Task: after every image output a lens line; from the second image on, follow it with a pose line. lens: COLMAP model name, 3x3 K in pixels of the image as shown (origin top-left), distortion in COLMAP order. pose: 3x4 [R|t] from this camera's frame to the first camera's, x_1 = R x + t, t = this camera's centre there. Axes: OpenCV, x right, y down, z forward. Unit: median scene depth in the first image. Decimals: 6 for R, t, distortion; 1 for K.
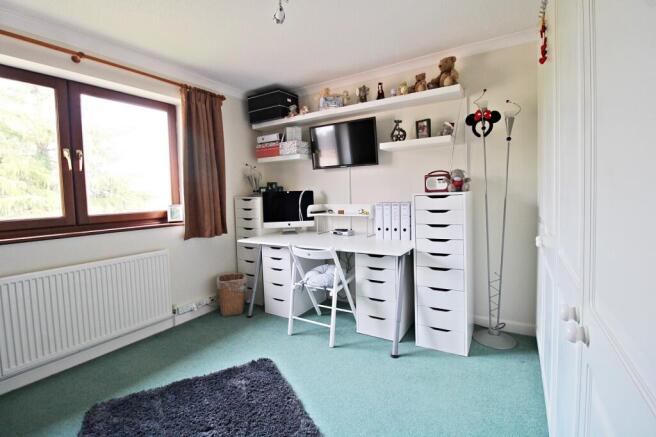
lens RADIAL K [[302.5, 0, 329.9], [0, 302.5, 208.0], [0, 0, 1]] dist [0.001029, -0.005245]
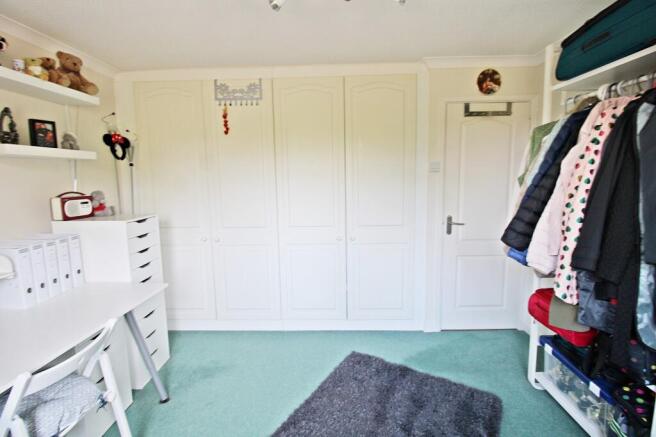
lens RADIAL K [[302.5, 0, 329.9], [0, 302.5, 208.0], [0, 0, 1]] dist [0.001029, -0.005245]
pose [[-0.496073, -0.051112, 0.866775, -0.672839], [0.079024, 0.991465, 0.103692, -0.112151], [-0.864677, 0.119935, -0.487800, 0.818345]]
